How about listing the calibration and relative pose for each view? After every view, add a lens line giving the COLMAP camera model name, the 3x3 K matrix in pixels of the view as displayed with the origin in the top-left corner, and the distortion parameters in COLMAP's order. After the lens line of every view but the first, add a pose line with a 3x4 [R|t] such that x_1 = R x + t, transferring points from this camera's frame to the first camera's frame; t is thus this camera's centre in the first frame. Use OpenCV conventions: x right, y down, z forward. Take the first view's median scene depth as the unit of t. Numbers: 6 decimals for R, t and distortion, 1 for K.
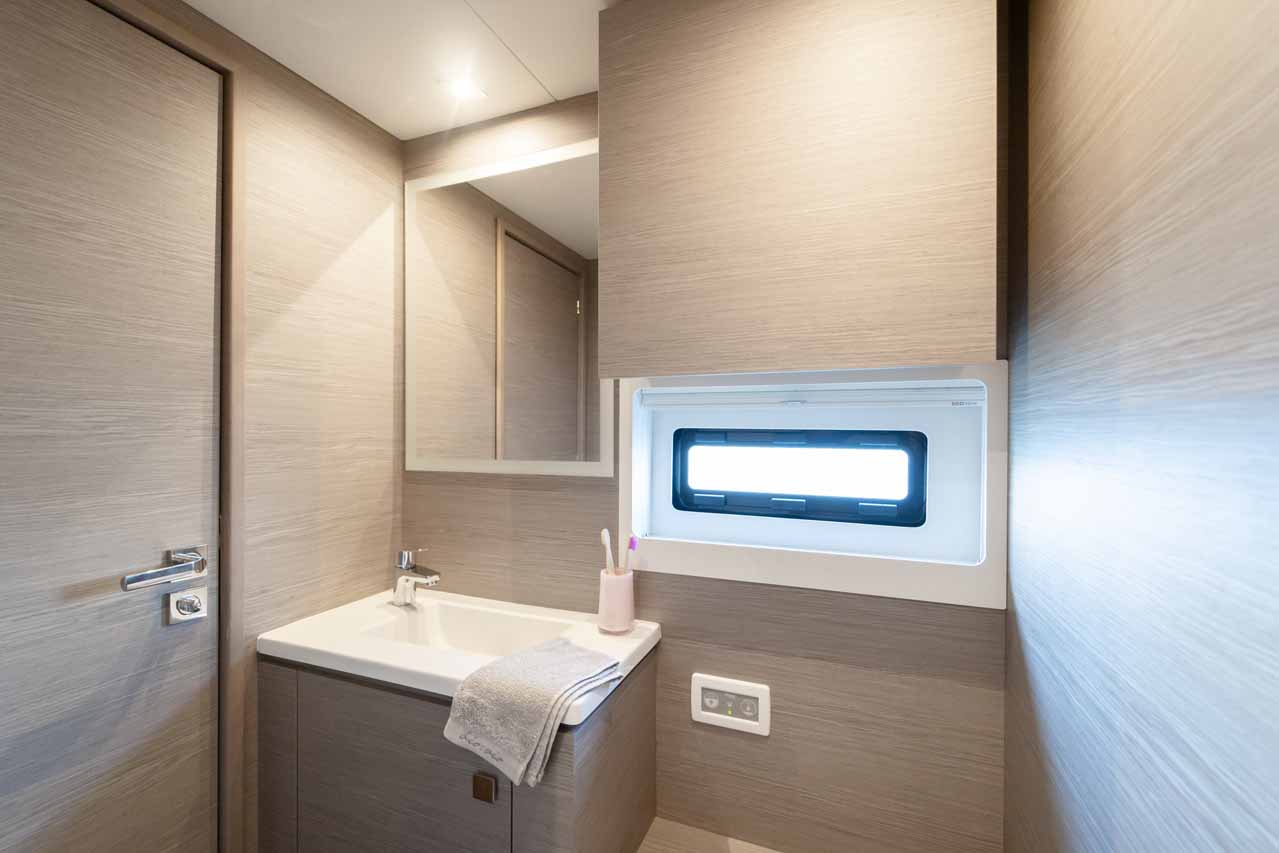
lens RADIAL K [[521.1, 0, 633.5], [0, 521.1, 428.0], [0, 0, 1]] dist [-0.000131, -0.001385]
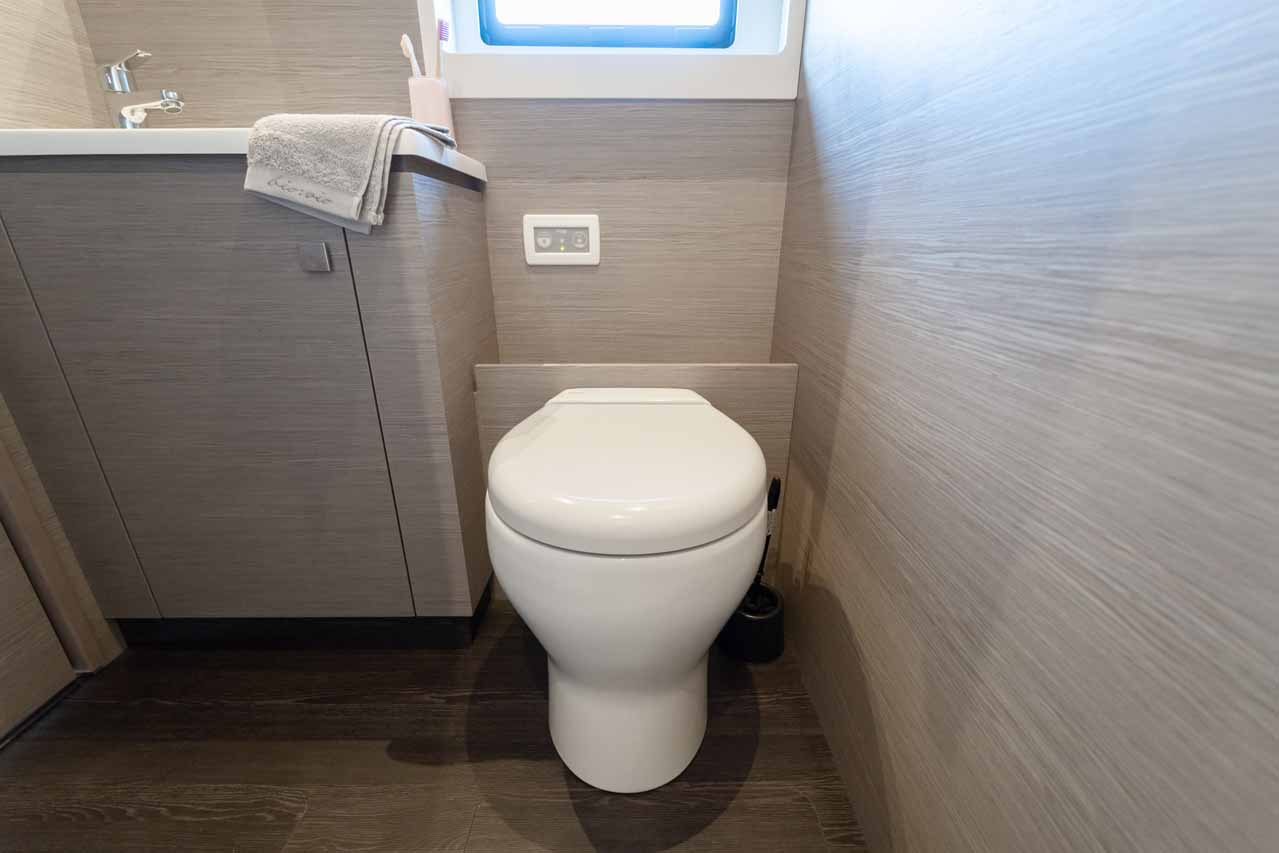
lens RADIAL K [[521.1, 0, 631.0], [0, 521.1, 427.7], [0, 0, 1]] dist [-0.000131, -0.001385]
pose [[0.926606, -0.147444, 0.345922, -0.104058], [0.015594, 0.934197, 0.356417, 0.514282], [-0.375711, -0.324864, 0.867931, -0.079244]]
